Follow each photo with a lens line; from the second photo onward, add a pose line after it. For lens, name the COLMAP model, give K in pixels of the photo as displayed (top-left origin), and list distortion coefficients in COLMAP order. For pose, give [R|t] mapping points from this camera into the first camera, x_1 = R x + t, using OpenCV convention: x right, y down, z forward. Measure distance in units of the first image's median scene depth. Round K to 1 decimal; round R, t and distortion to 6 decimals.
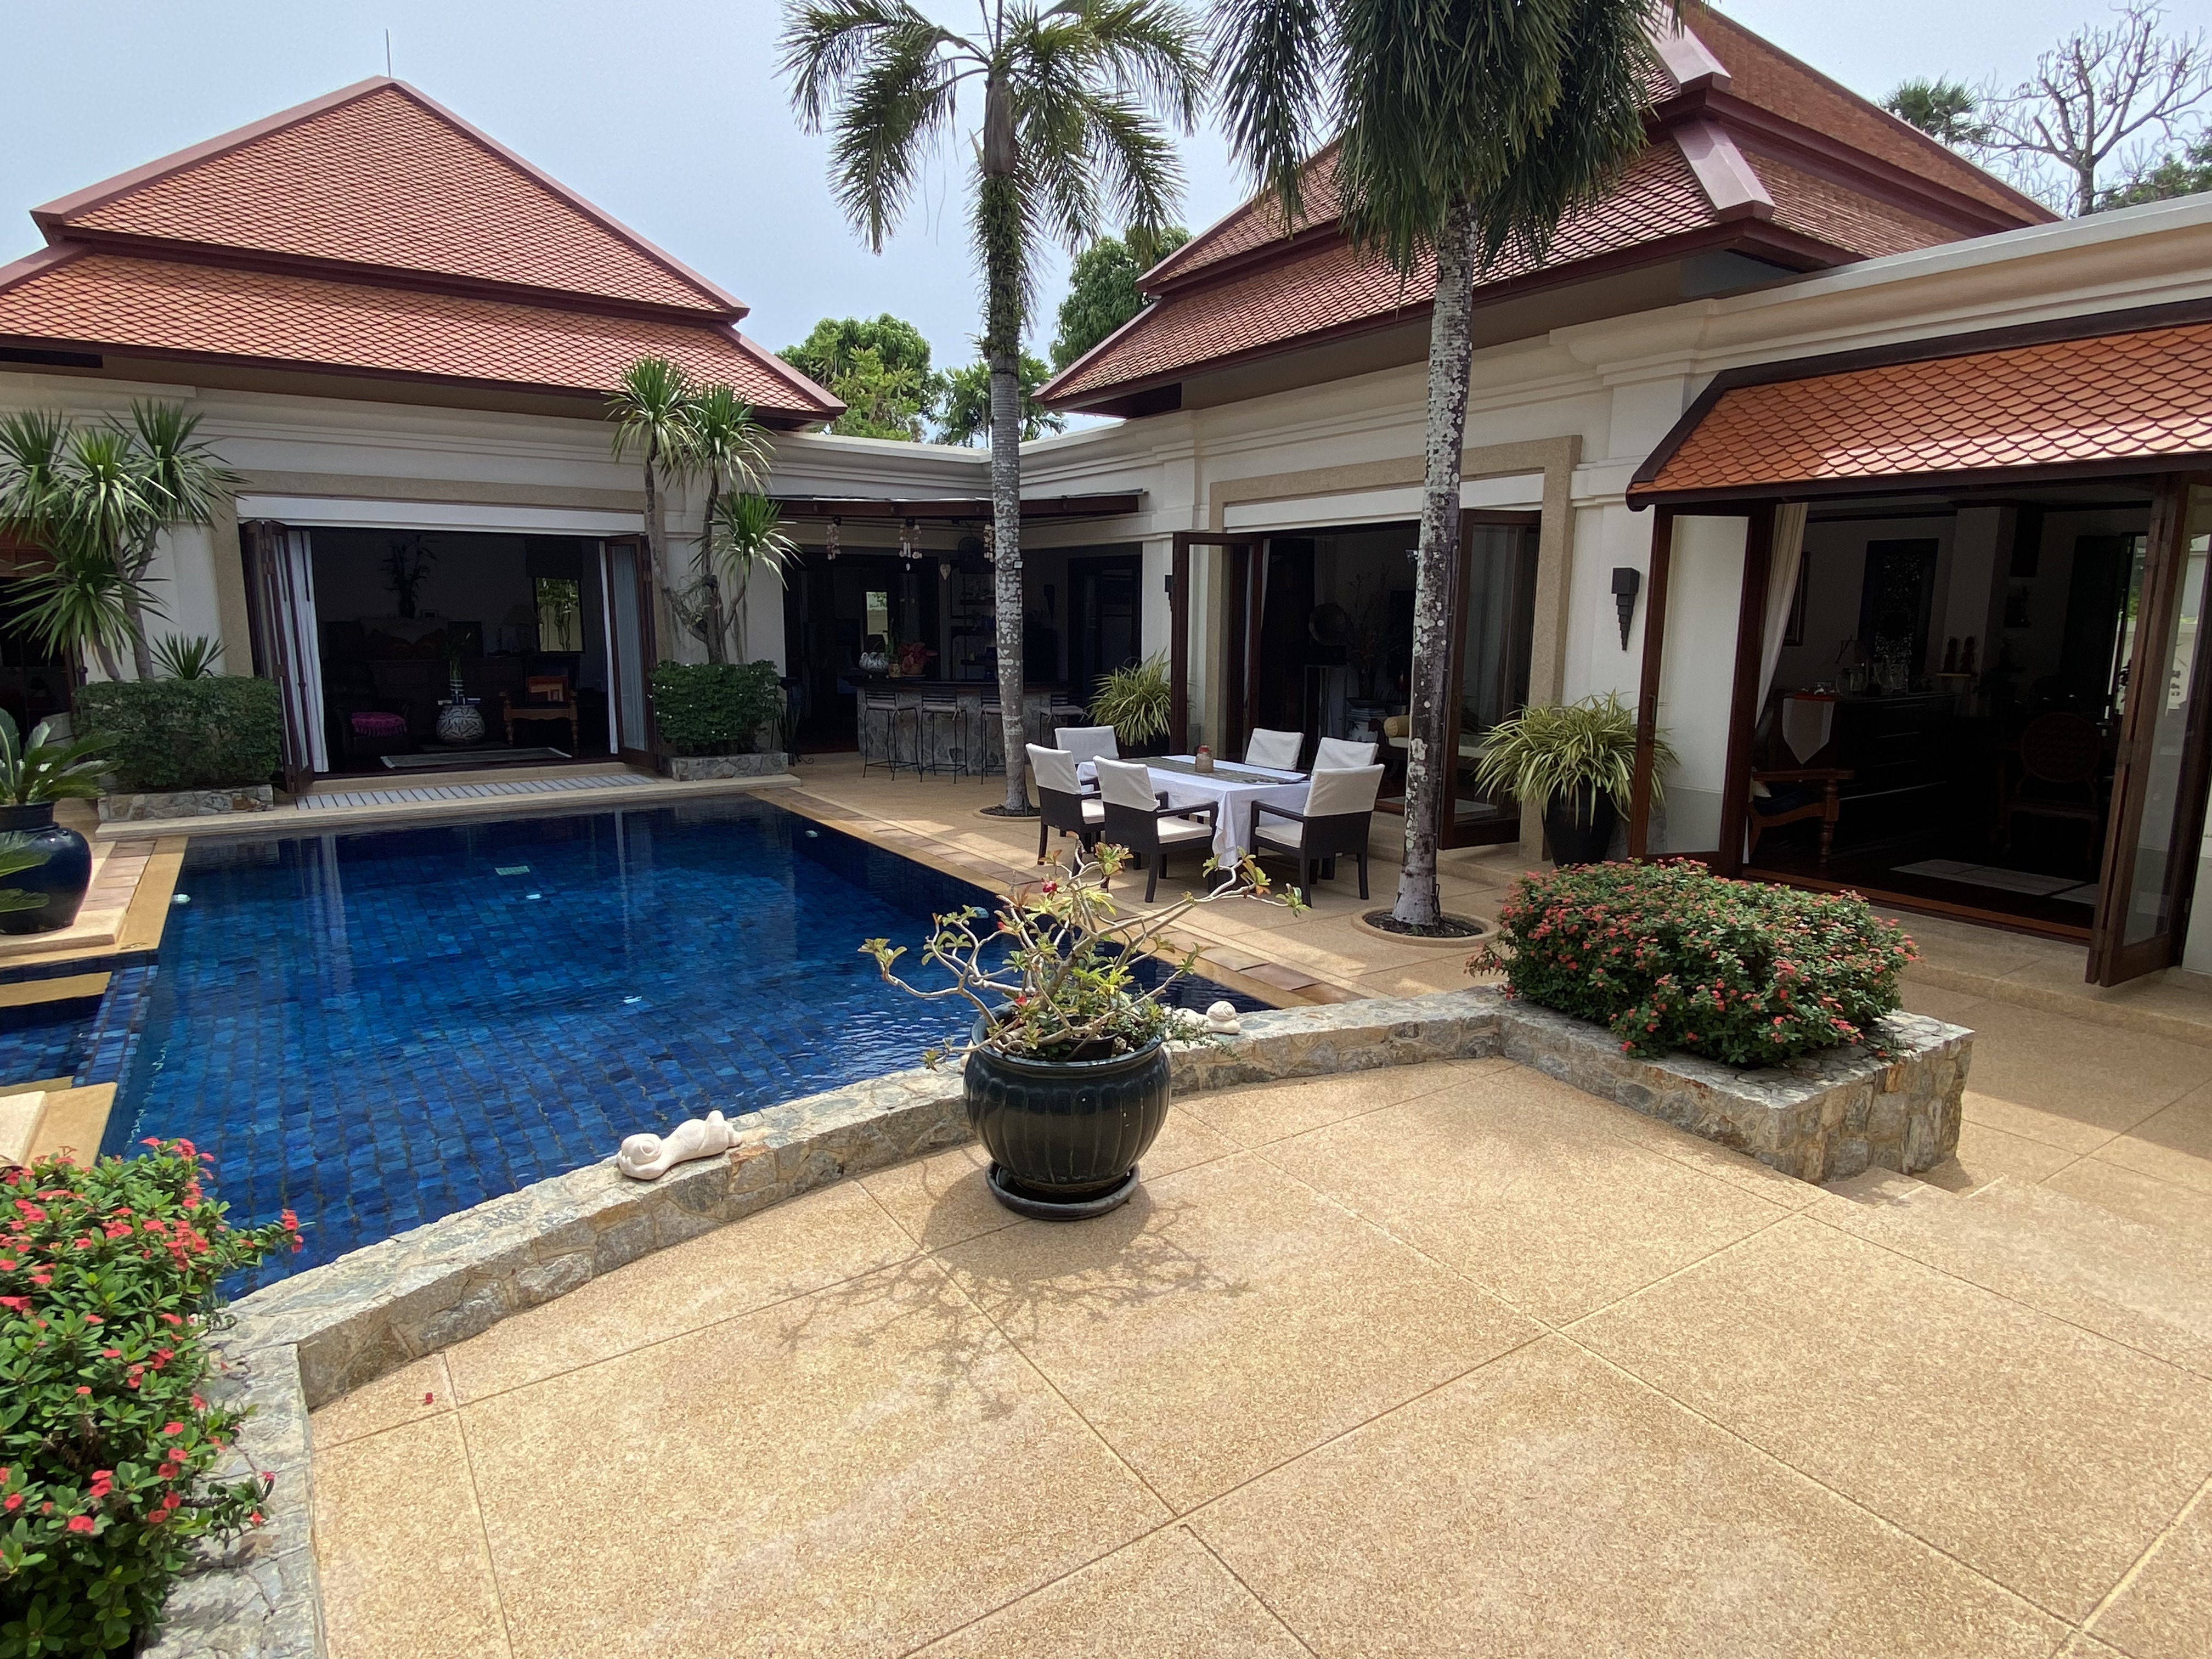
lens RADIAL K [[1216.8, 0, 1097.9], [0, 1216.8, 849.0], [0, 0, 1]] dist [0.016835, -0.014124]
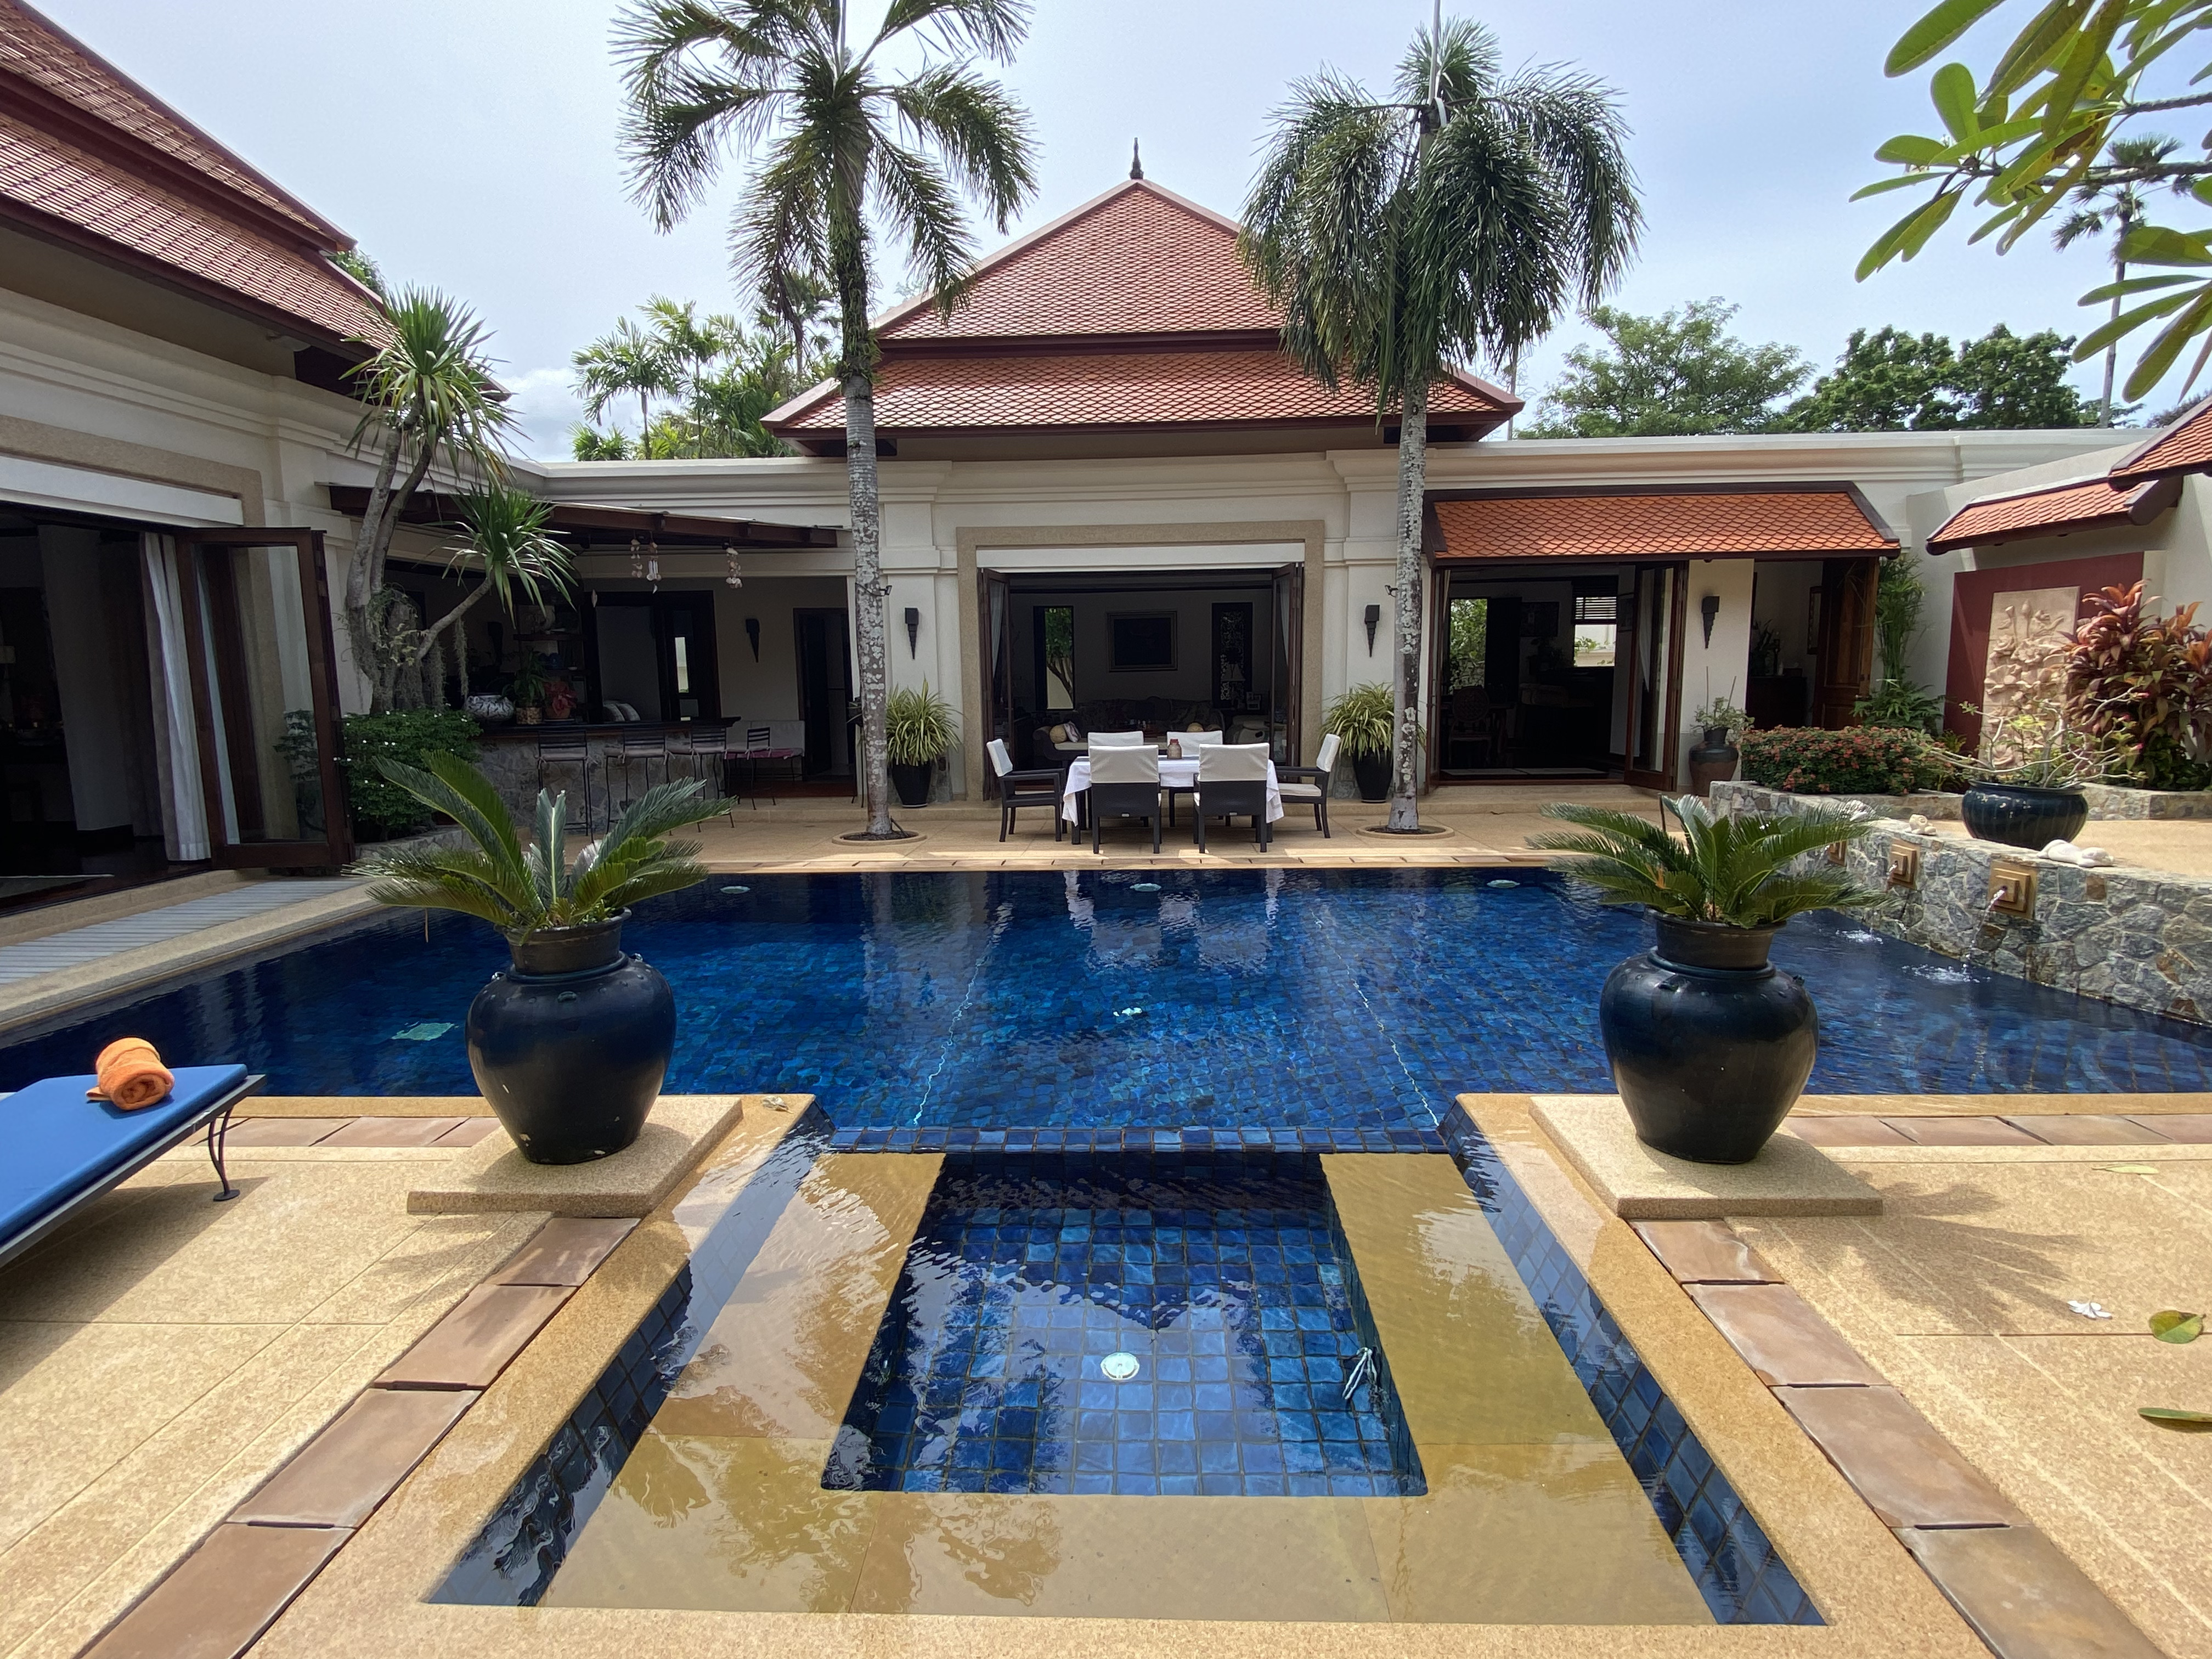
lens RADIAL K [[1128.5, 0, 1118.1], [0, 1128.5, 821.7], [0, 0, 1]] dist [0.029902, -0.007189]
pose [[0.580652, -0.120256, 0.805221, -0.764386], [0.177947, 0.983864, 0.018616, -0.031768], [-0.794467, 0.132477, 0.592682, 0.340171]]
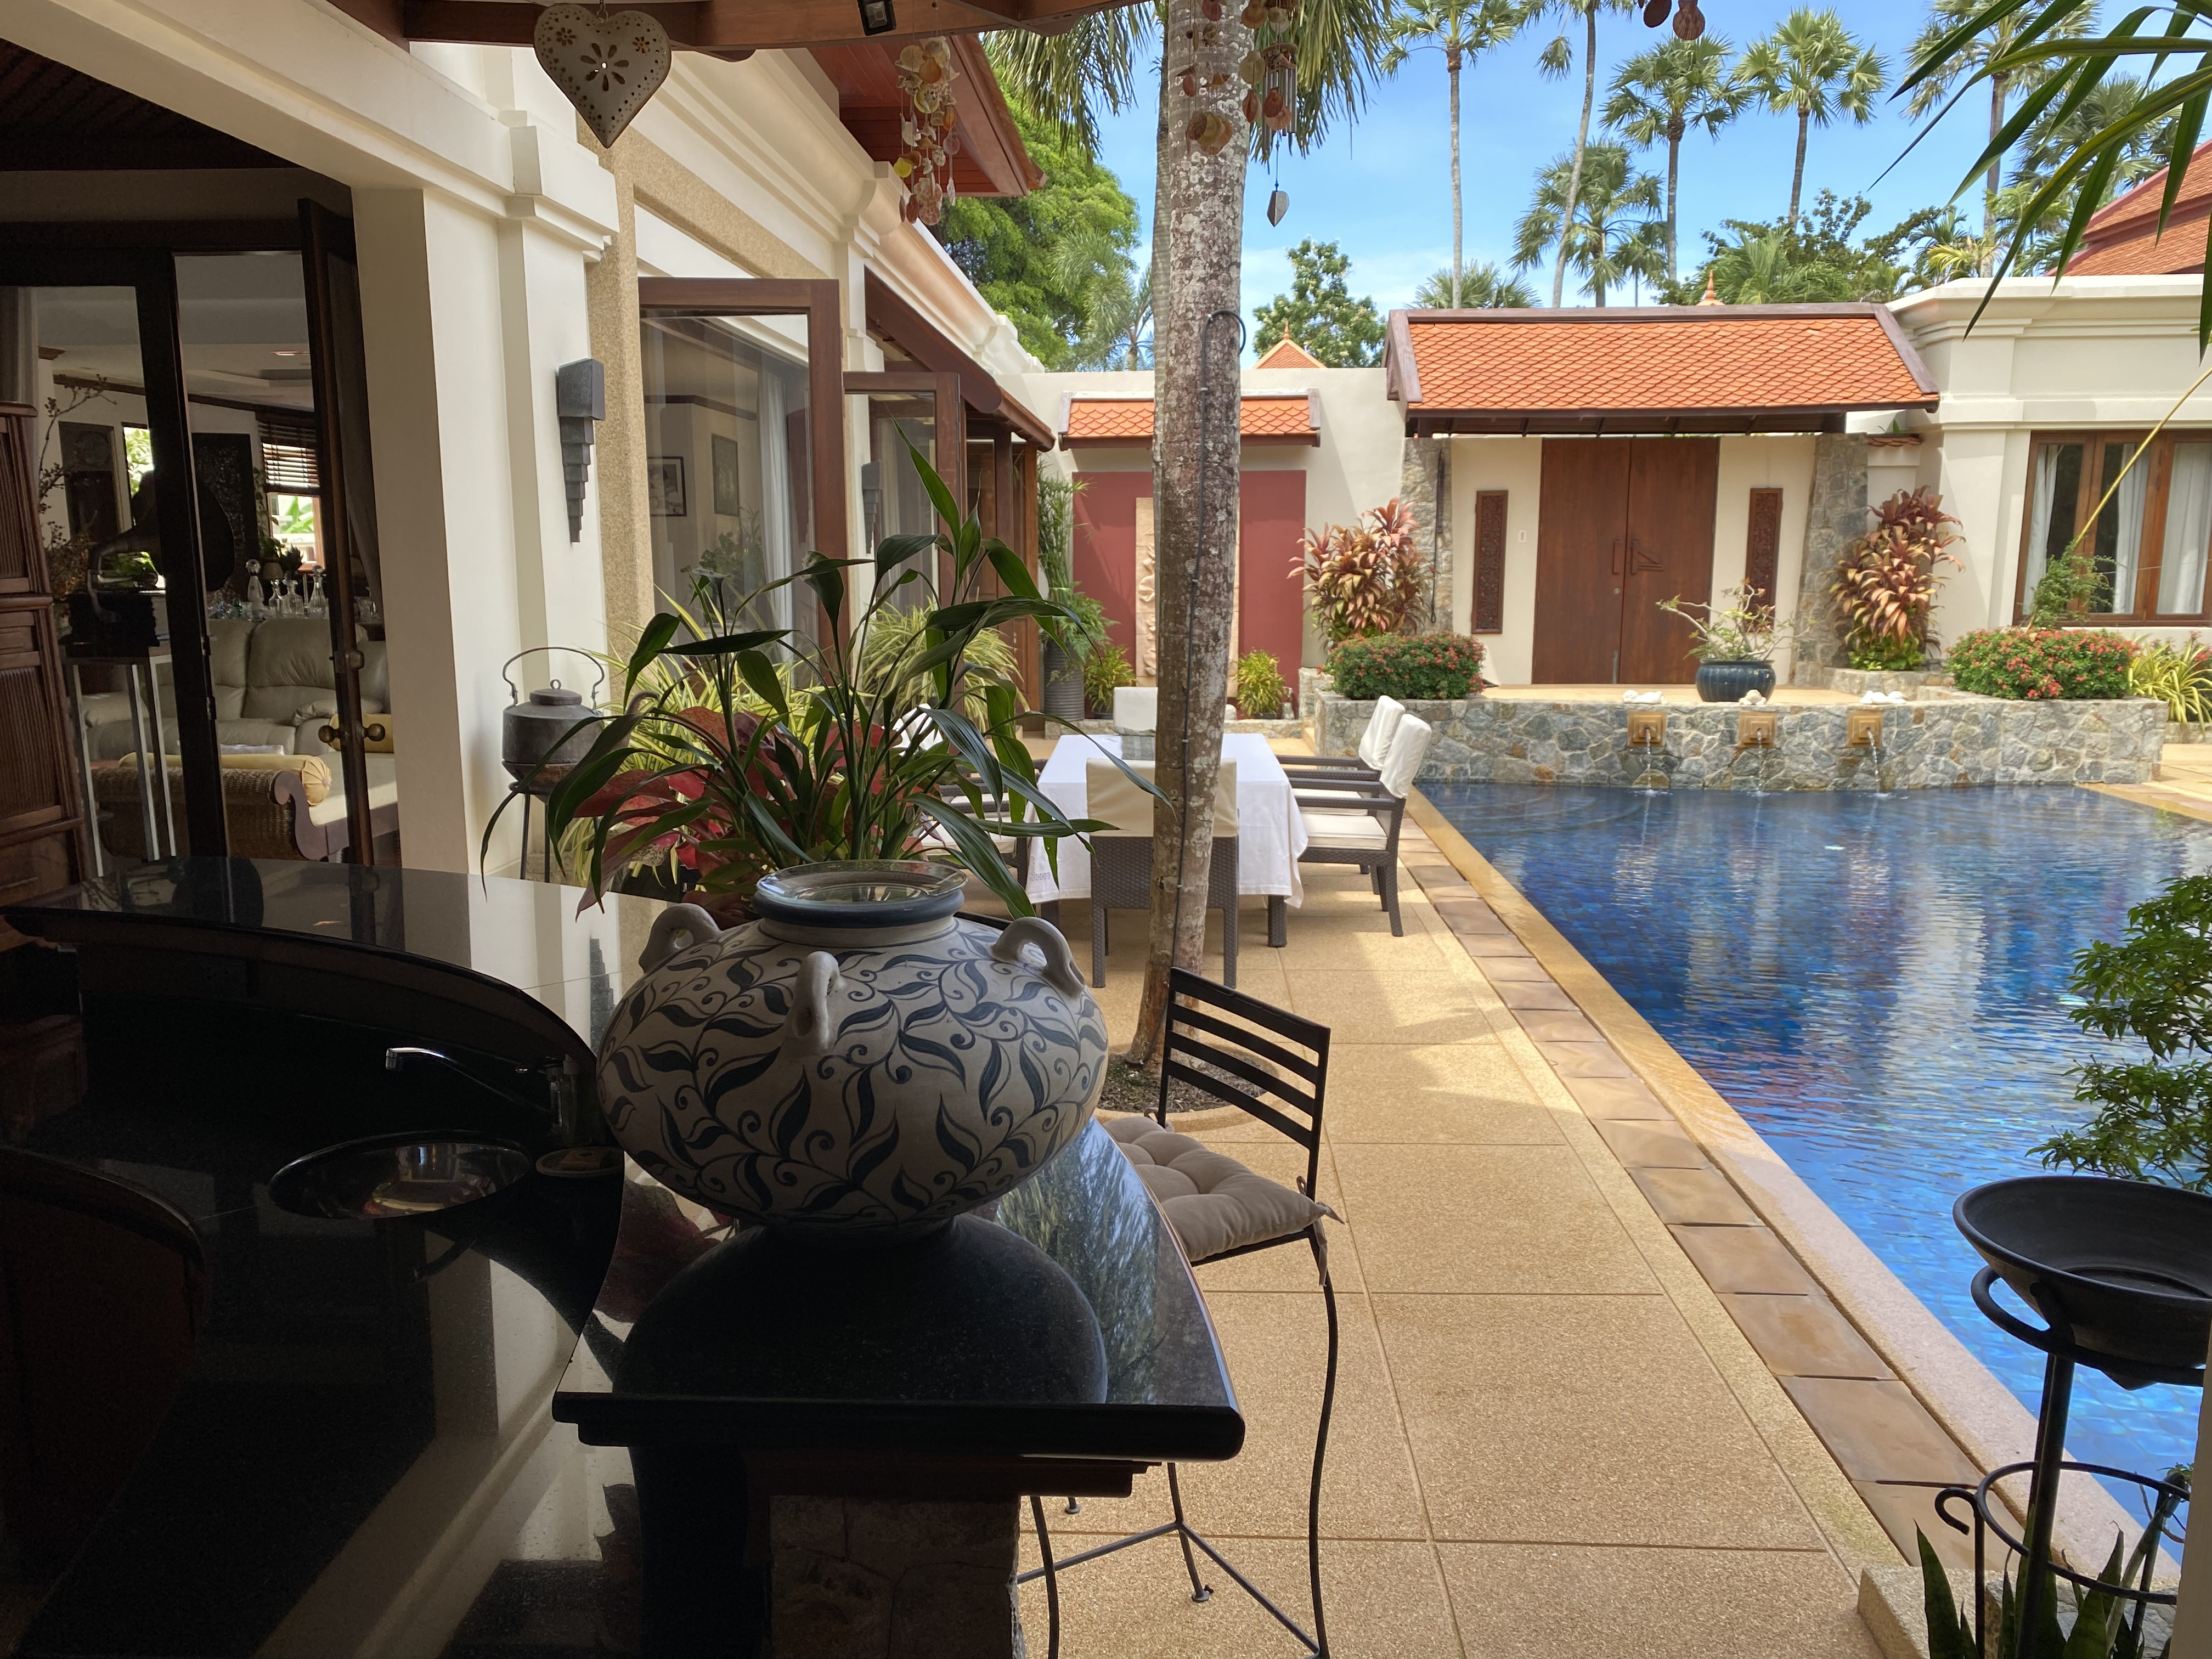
lens RADIAL K [[1703.4, 0, 1097.5], [0, 1703.4, 843.3], [0, 0, 1]] dist [0.016852, 0.002101]
pose [[-0.802178, -0.103517, 0.588043, -0.353987], [0.120944, 0.936271, 0.329803, -0.280063], [-0.584708, 0.335681, -0.738536, 1.491172]]
